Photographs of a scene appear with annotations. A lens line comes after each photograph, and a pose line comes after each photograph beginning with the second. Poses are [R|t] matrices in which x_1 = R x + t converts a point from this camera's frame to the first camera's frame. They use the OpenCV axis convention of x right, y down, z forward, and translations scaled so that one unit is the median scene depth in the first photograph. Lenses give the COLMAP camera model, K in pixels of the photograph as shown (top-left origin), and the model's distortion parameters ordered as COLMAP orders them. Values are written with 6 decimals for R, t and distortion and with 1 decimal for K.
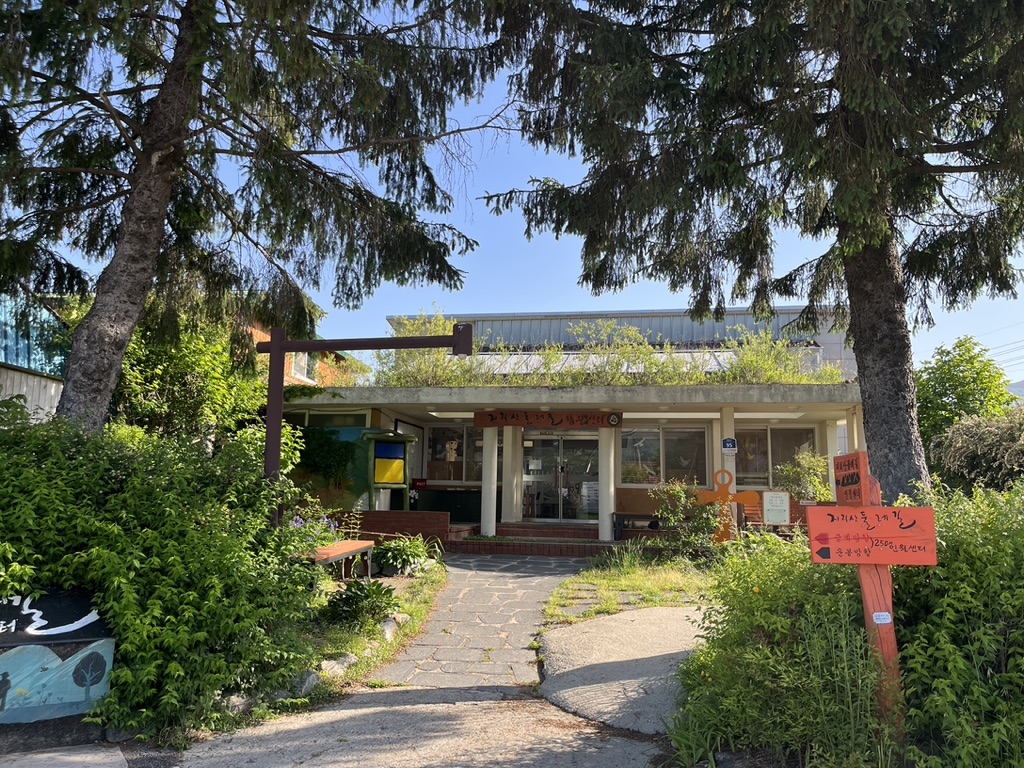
lens RADIAL K [[799.4, 0, 512.0], [0, 799.4, 384.0], [0, 0, 1]] dist [0.092114, -0.145936]
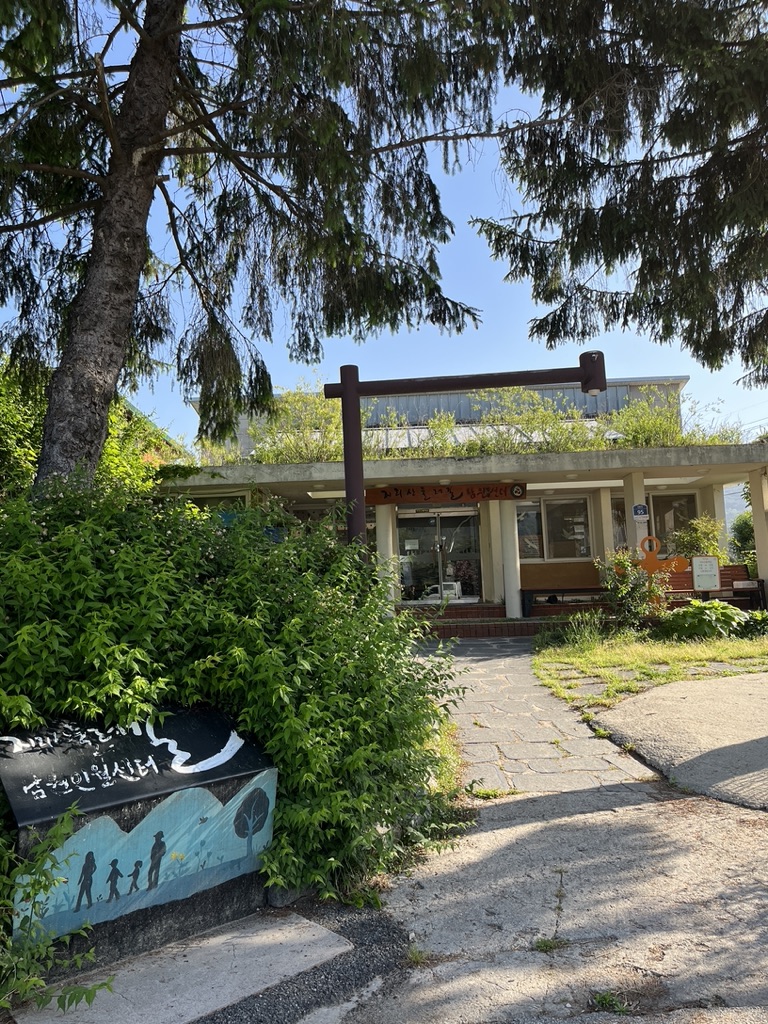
lens RADIAL K [[799.4, 0, 384.0], [0, 799.4, 512.0], [0, 0, 1]] dist [0.092114, -0.145936]
pose [[0.990362, -0.040327, 0.132504, -0.293952], [0.033628, 0.998059, 0.052413, 0.027575], [-0.134361, -0.047452, 0.989796, 0.163278]]
